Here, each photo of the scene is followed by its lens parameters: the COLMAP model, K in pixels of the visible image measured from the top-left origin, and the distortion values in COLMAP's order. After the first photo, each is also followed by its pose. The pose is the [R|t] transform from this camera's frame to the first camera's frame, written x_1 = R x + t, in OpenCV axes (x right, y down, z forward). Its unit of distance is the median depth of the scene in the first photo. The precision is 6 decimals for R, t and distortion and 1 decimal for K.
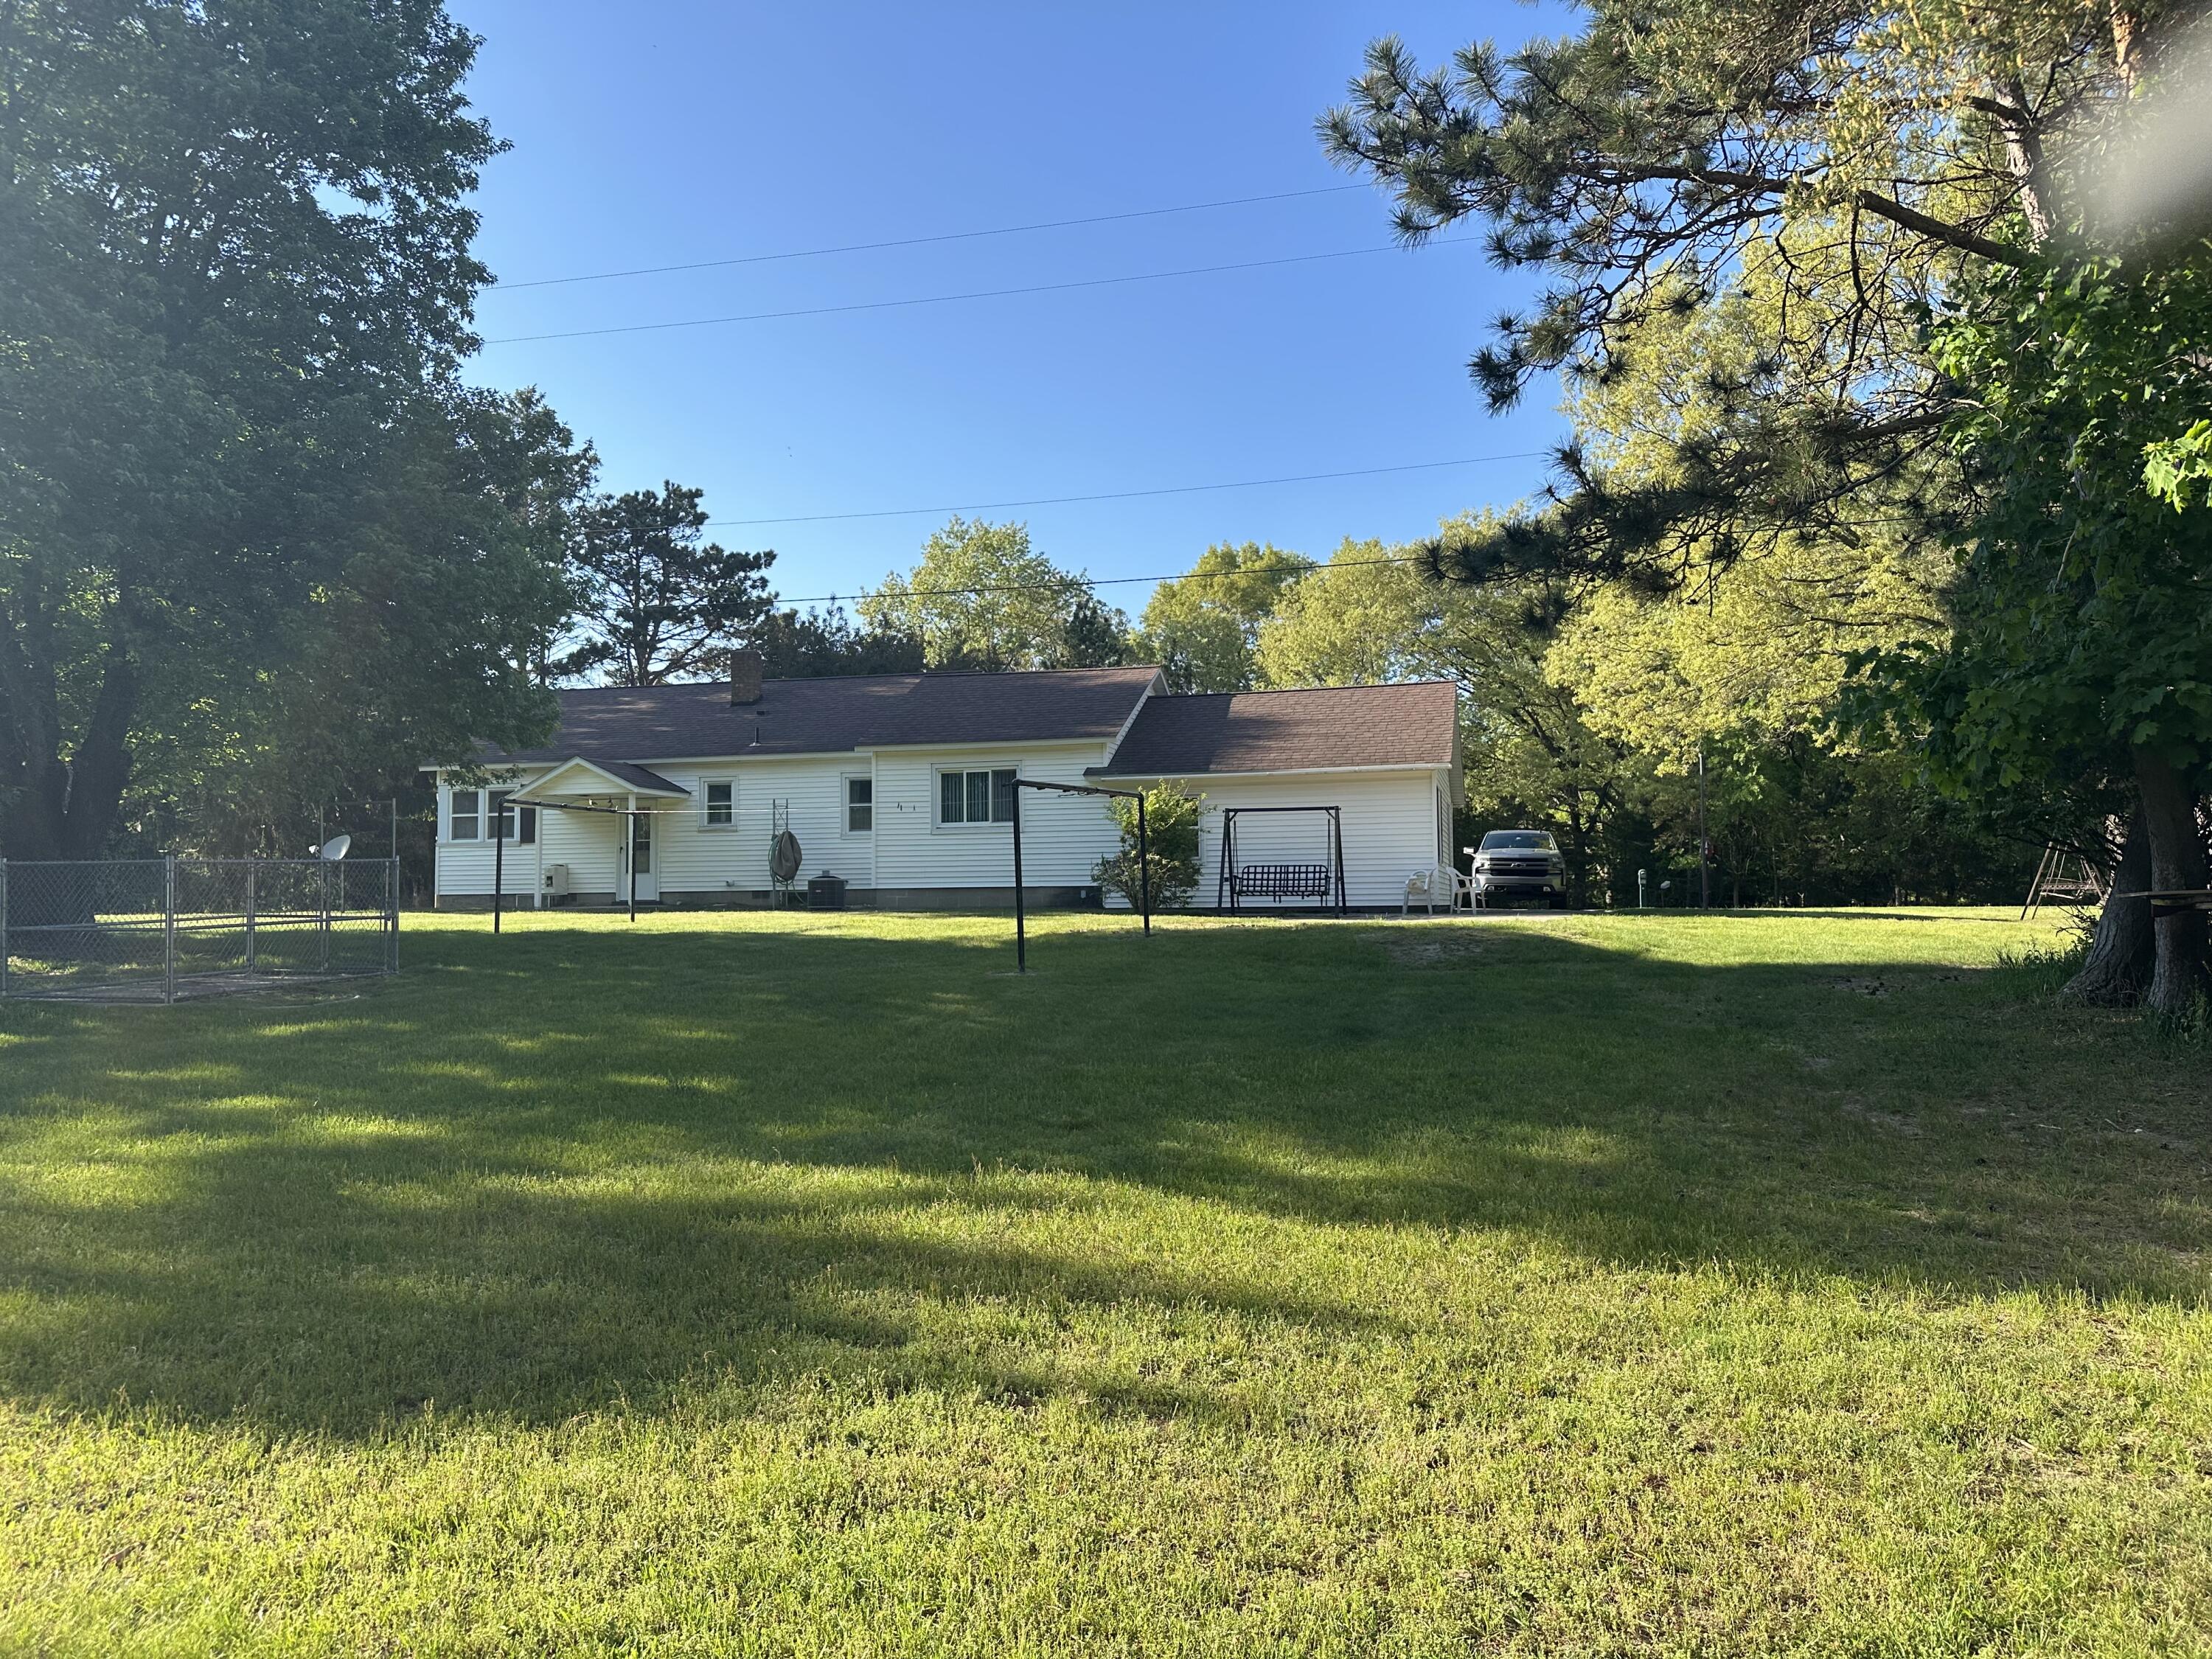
lens RADIAL K [[1527.8, 0, 1106.0], [0, 1527.8, 829.5], [0, 0, 1]] dist [0.000817, -0.000515]
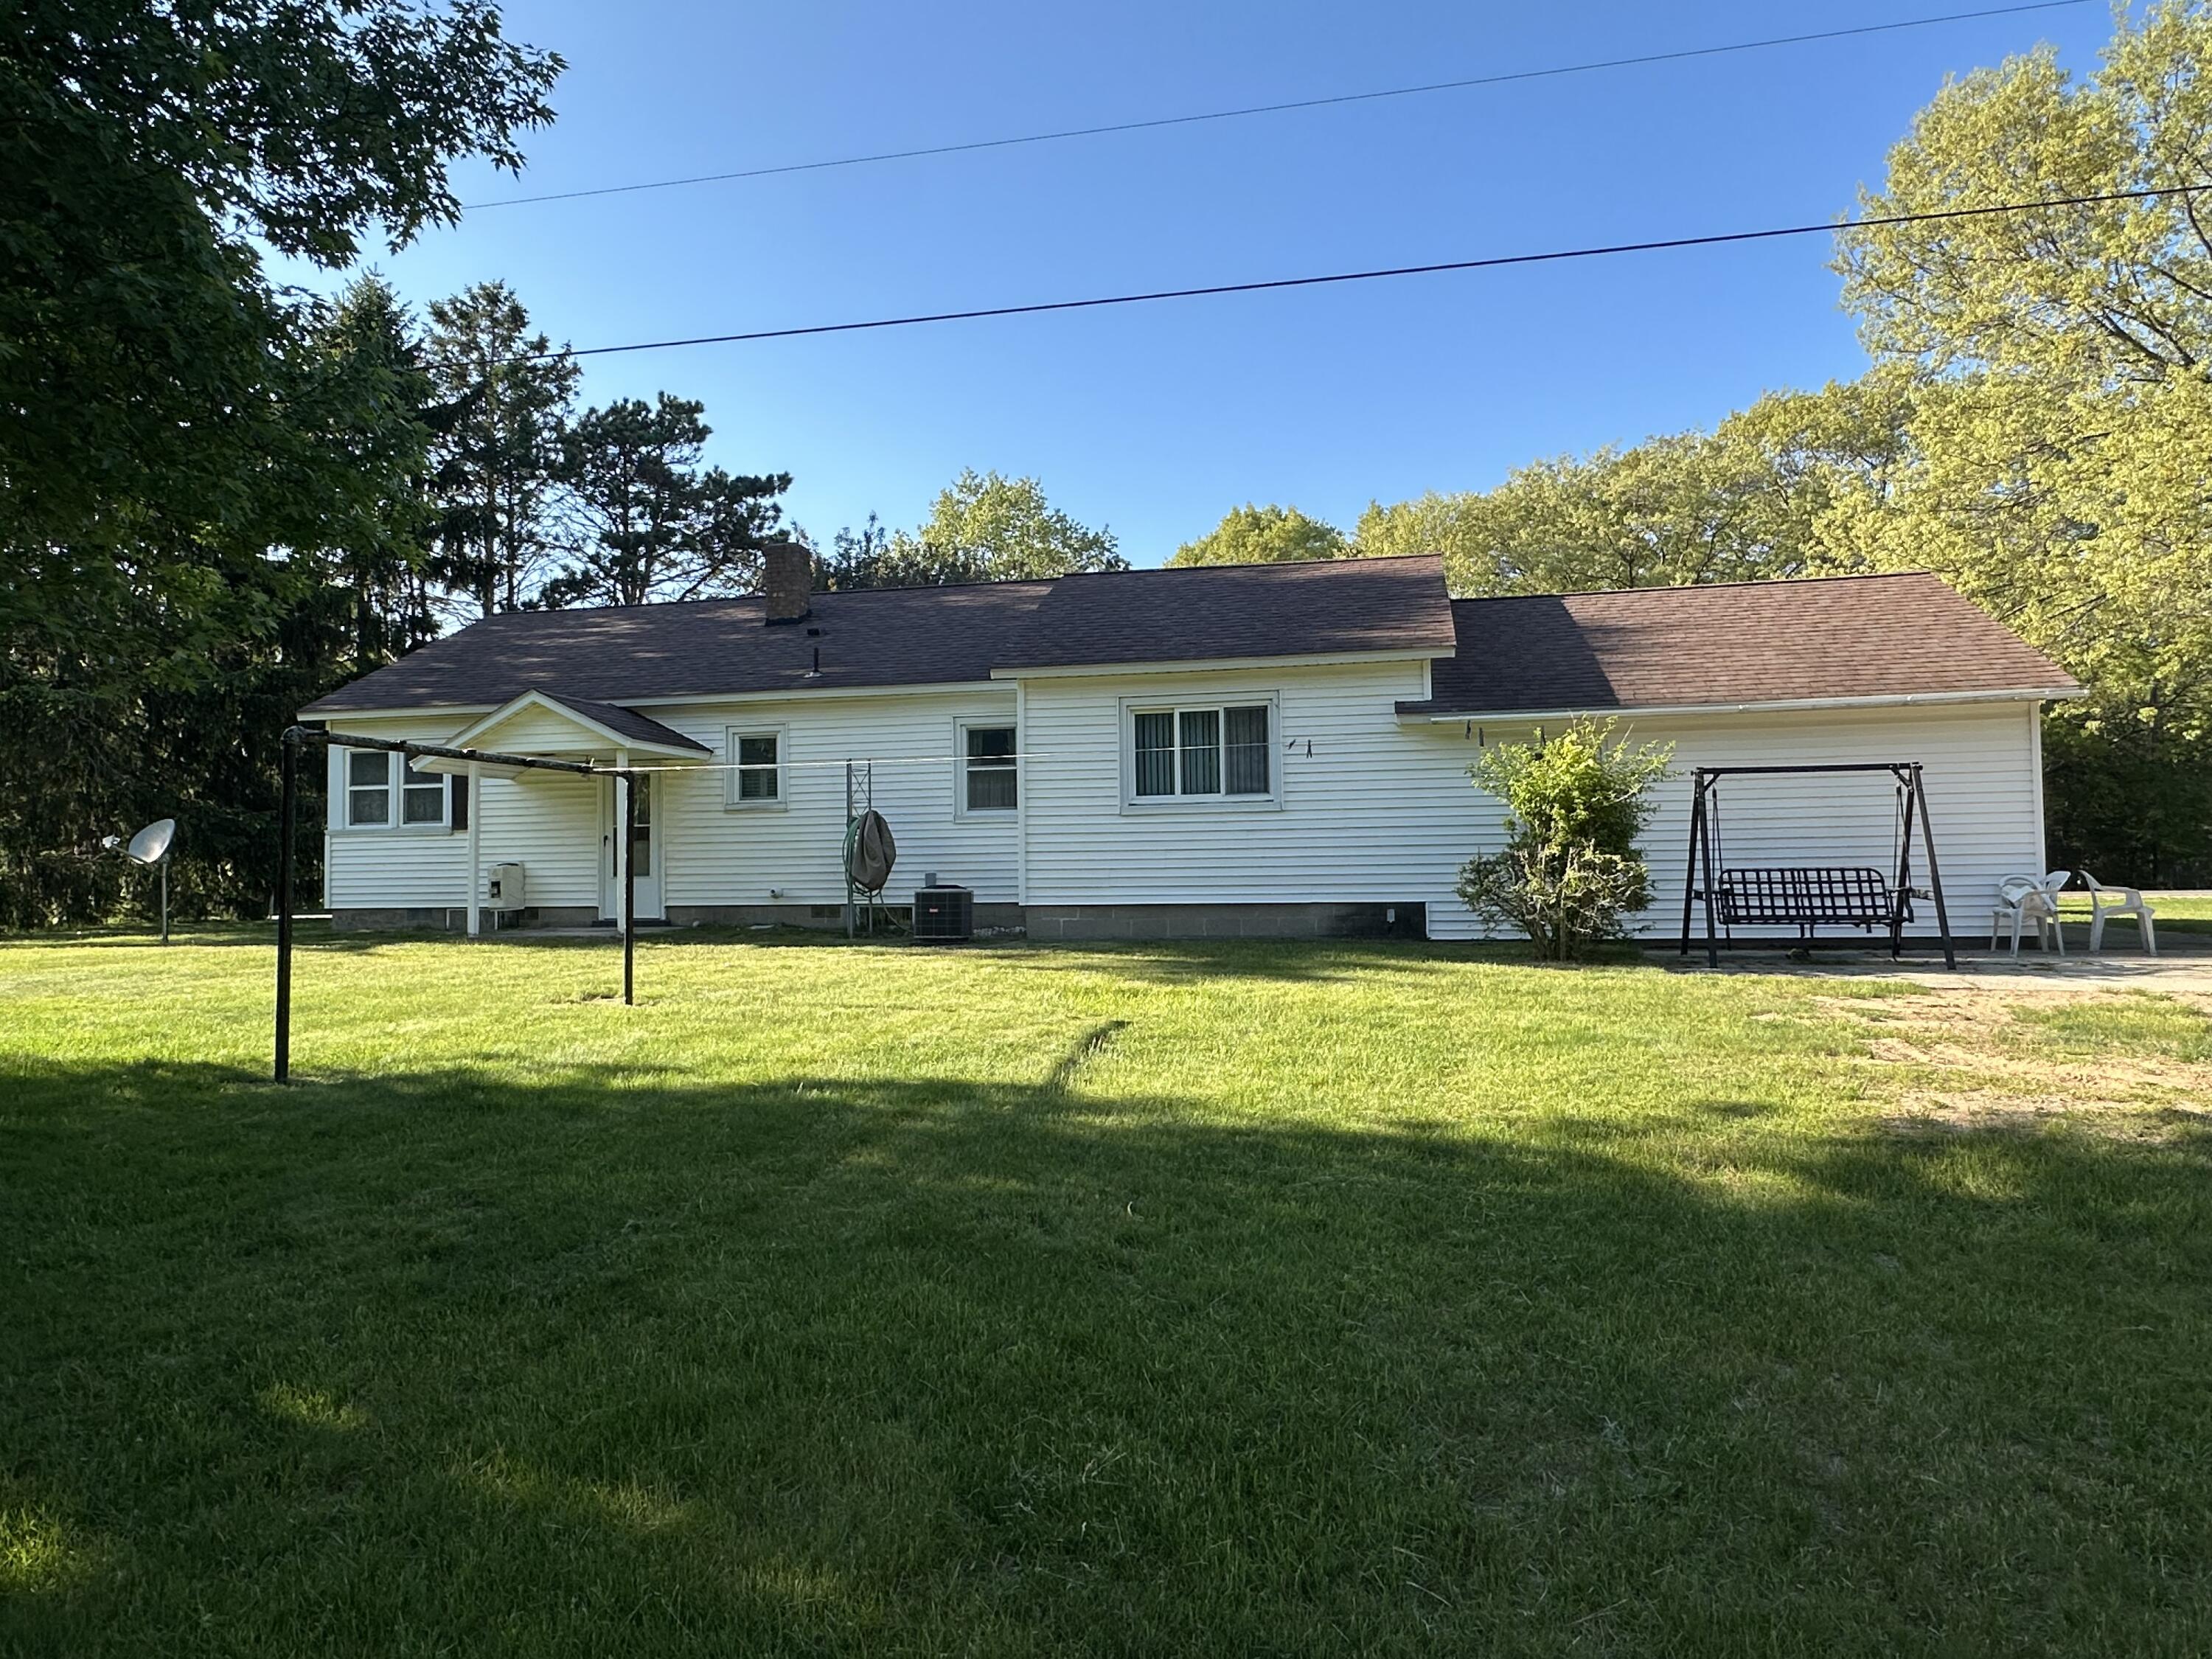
lens RADIAL K [[1463.5, 0, 1106.0], [0, 1463.5, 829.5], [0, 0, 1]] dist [-0.066892, 0.000569]
pose [[0.999721, -0.002442, 0.023498, -0.118173], [0.002107, 0.999896, 0.014288, 0.000559], [-0.023531, -0.014234, 0.999622, 0.375097]]
